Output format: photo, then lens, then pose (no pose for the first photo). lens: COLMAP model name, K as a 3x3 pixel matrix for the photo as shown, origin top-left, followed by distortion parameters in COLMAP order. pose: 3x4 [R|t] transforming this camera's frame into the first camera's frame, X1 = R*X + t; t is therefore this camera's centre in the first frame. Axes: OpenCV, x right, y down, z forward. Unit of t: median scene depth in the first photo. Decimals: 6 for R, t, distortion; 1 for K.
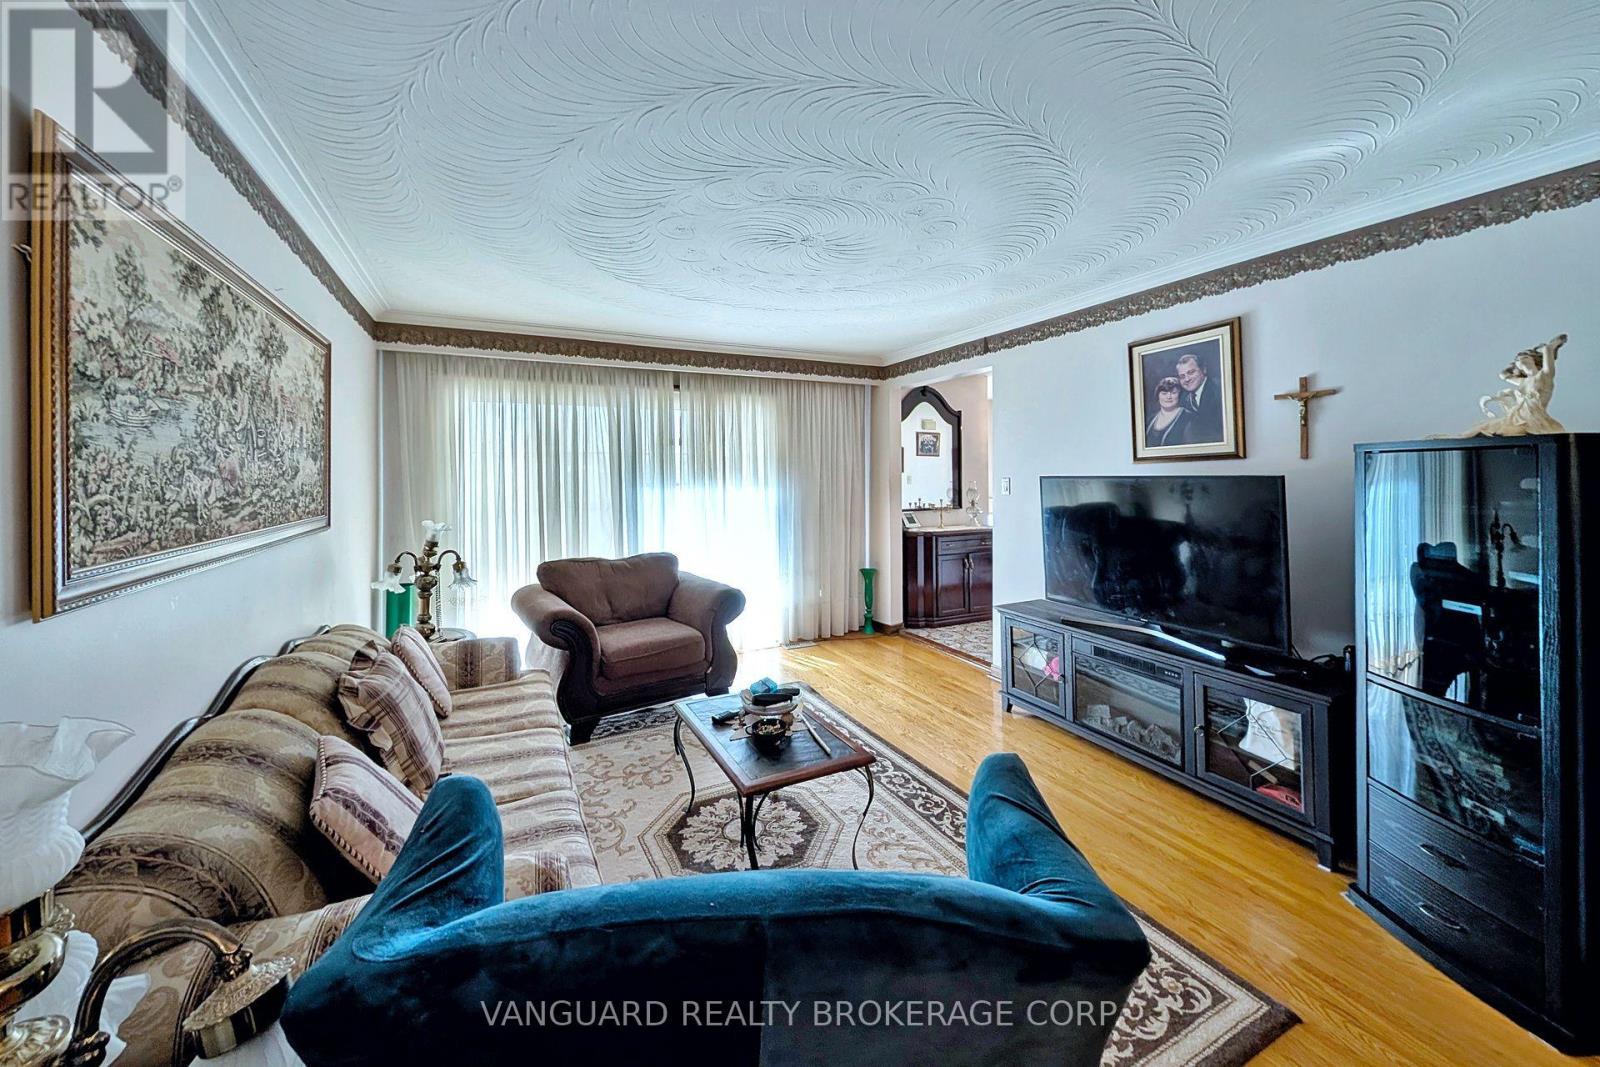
lens RADIAL K [[589.0, 0, 782.5], [0, 589.0, 460.3], [0, 0, 1]] dist [-0.001712, 0.000064]
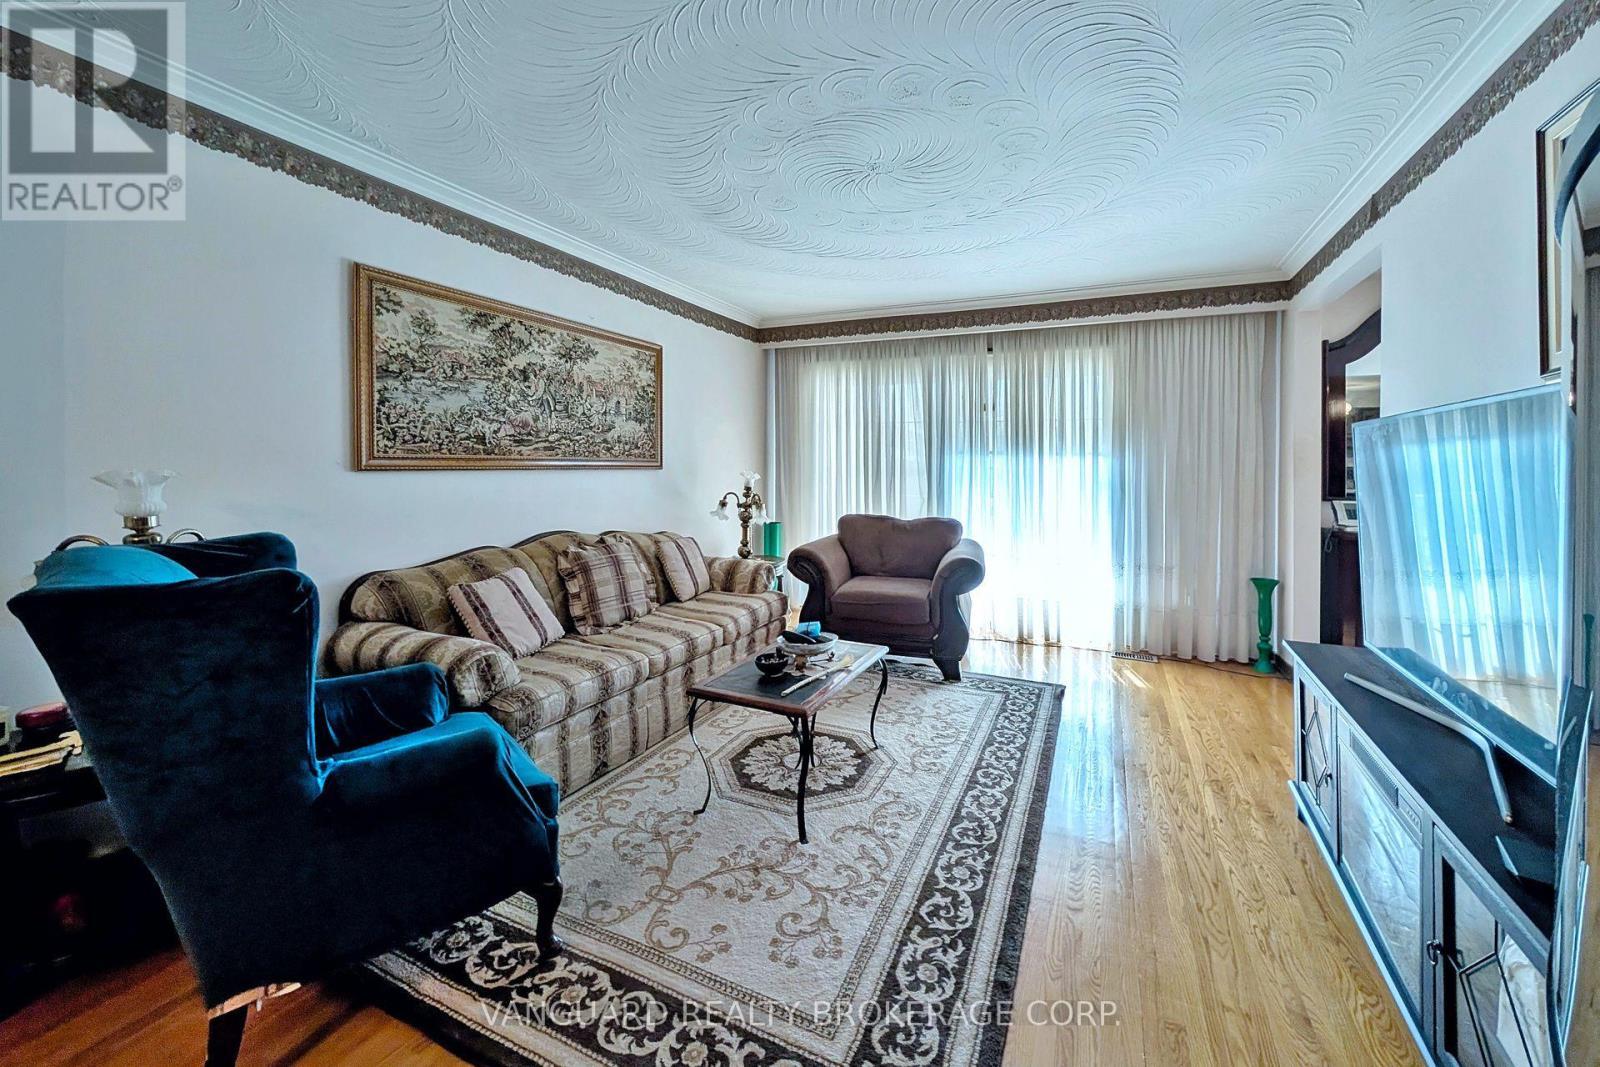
lens RADIAL K [[585.1, 0, 812.7], [0, 585.1, 461.8], [0, 0, 1]] dist [-0.003235, -0.000108]
pose [[0.649371, 0.018492, -0.760247, 0.577306], [-0.000582, 0.999716, 0.023820, 0.055008], [0.760472, -0.015026, 0.649197, 0.274674]]
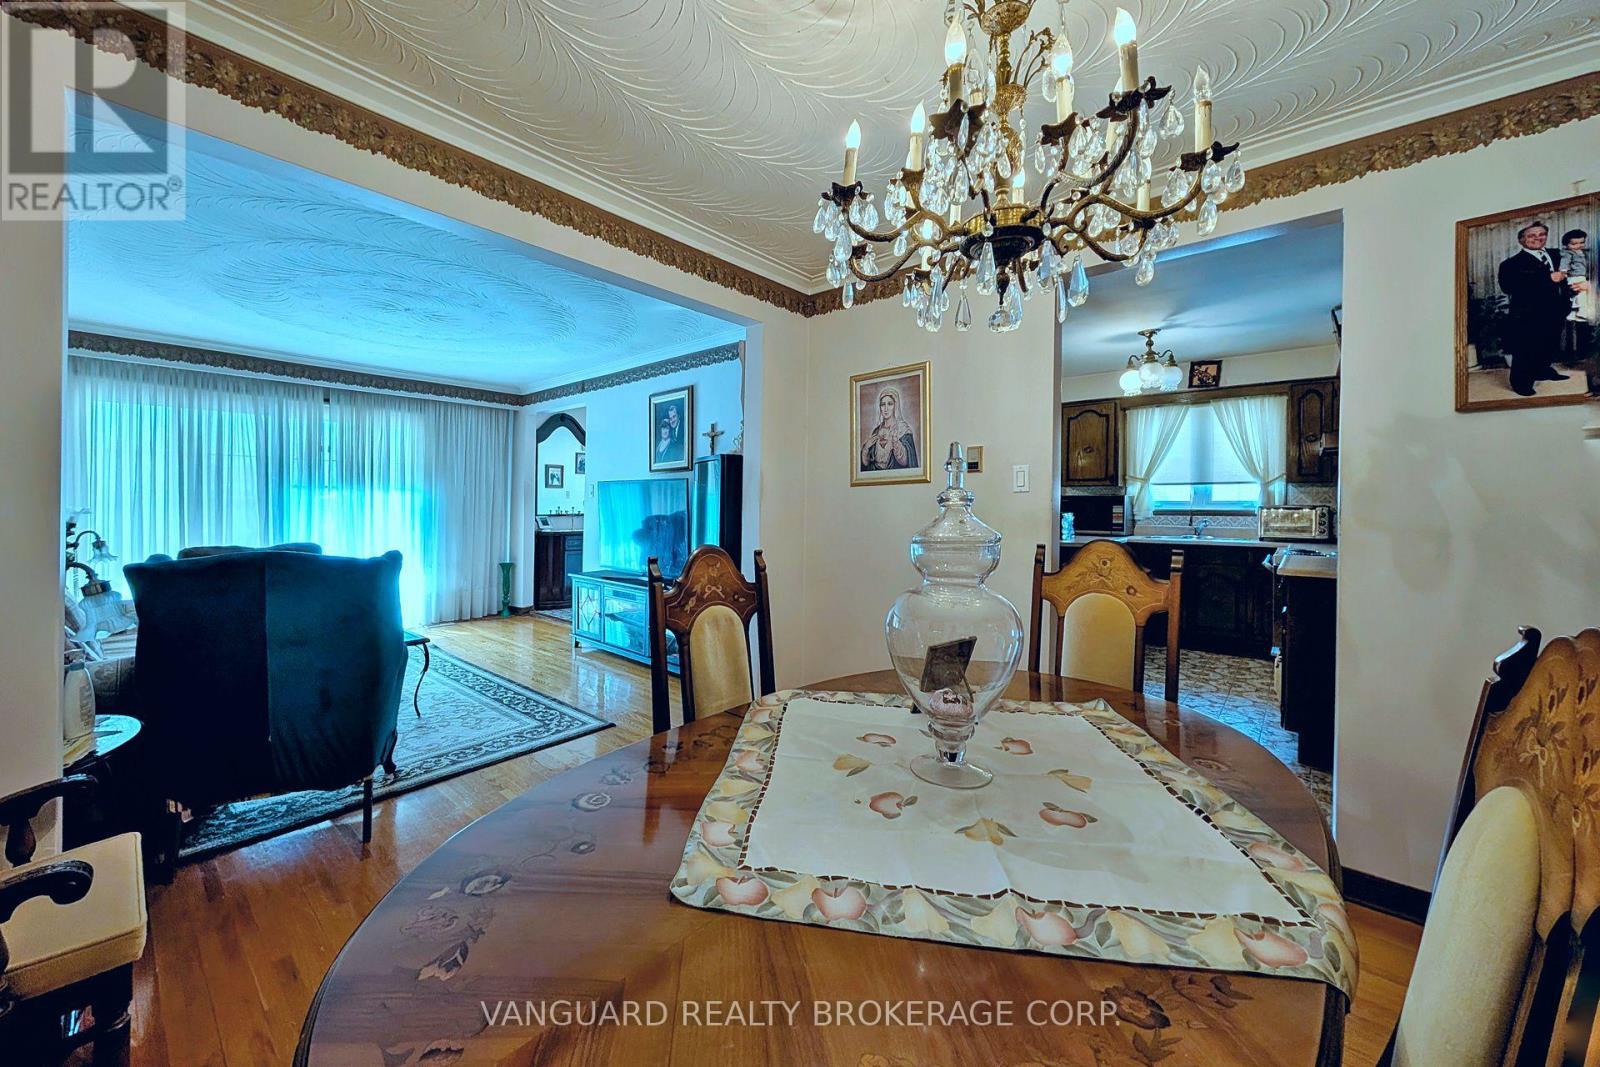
lens RADIAL K [[624.3, 0, 697.4], [0, 624.3, 495.2], [0, 0, 1]] dist [-0.003774, -0.000313]
pose [[0.950843, 0.023670, 0.308766, 0.215661], [-0.027807, 0.999573, 0.009004, 0.043754], [-0.308421, -0.017147, 0.951095, -0.593291]]
